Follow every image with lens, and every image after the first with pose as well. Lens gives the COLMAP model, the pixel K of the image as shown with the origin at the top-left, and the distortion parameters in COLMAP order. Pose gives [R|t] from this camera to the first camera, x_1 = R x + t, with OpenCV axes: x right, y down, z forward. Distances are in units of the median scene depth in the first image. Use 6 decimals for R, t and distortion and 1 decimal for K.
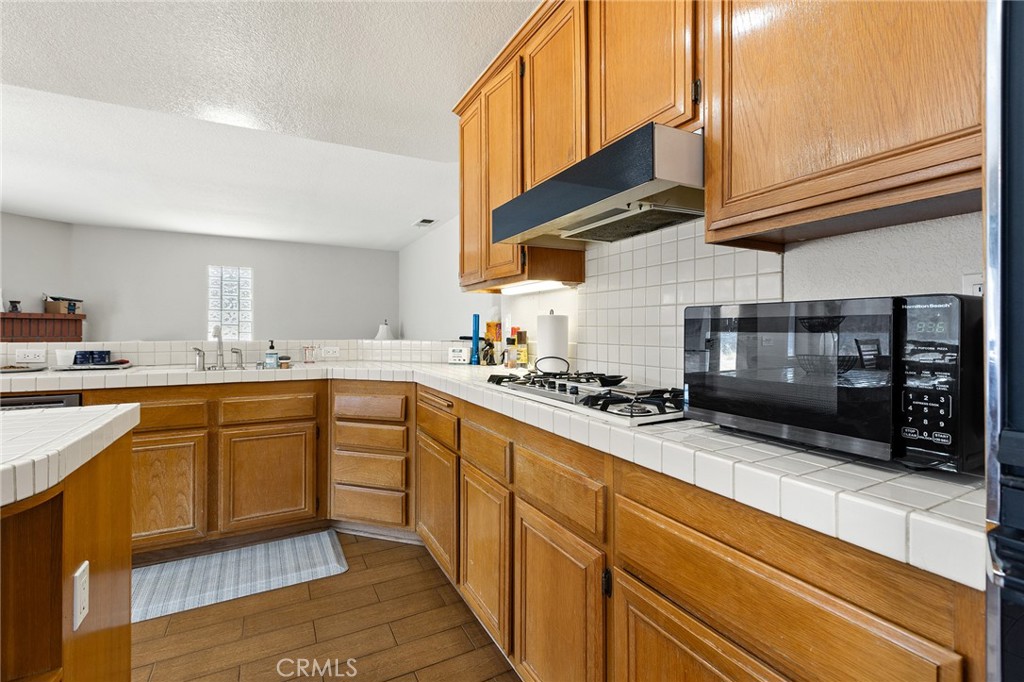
lens RADIAL K [[463.9, 0, 518.8], [0, 463.9, 329.1], [0, 0, 1]] dist [0.006333, -0.001847]
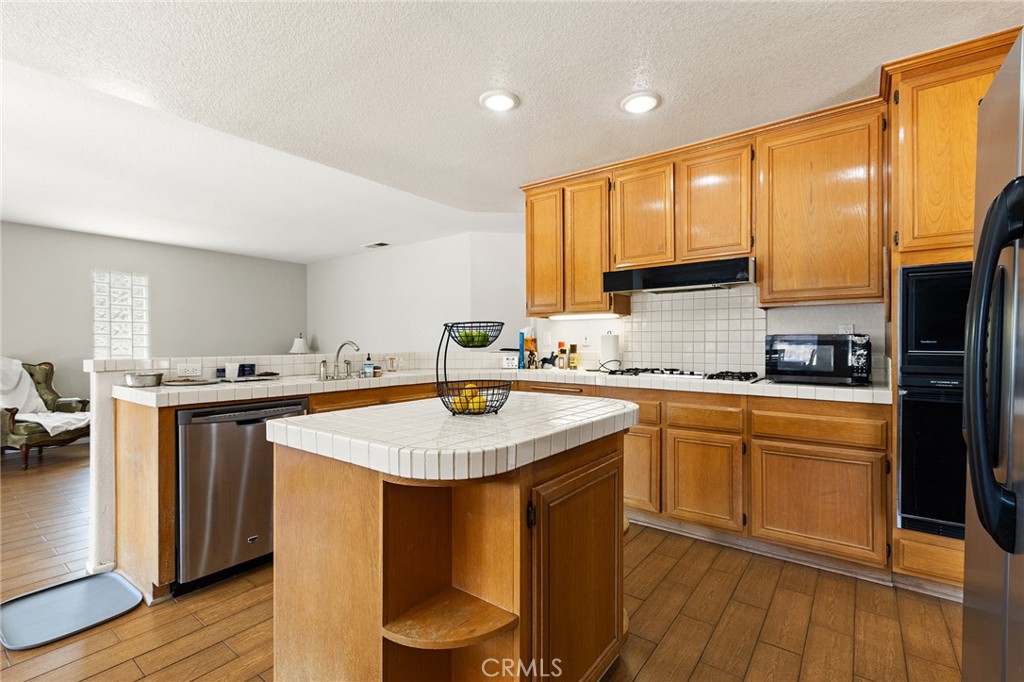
lens RADIAL K [[463.9, 0, 519.9], [0, 463.9, 343.4], [0, 0, 1]] dist [0.006333, -0.001847]
pose [[0.902882, -0.004214, 0.429868, -0.809558], [0.002101, 0.999983, 0.005391, -0.008229], [-0.429884, -0.003964, 0.902875, -0.291440]]
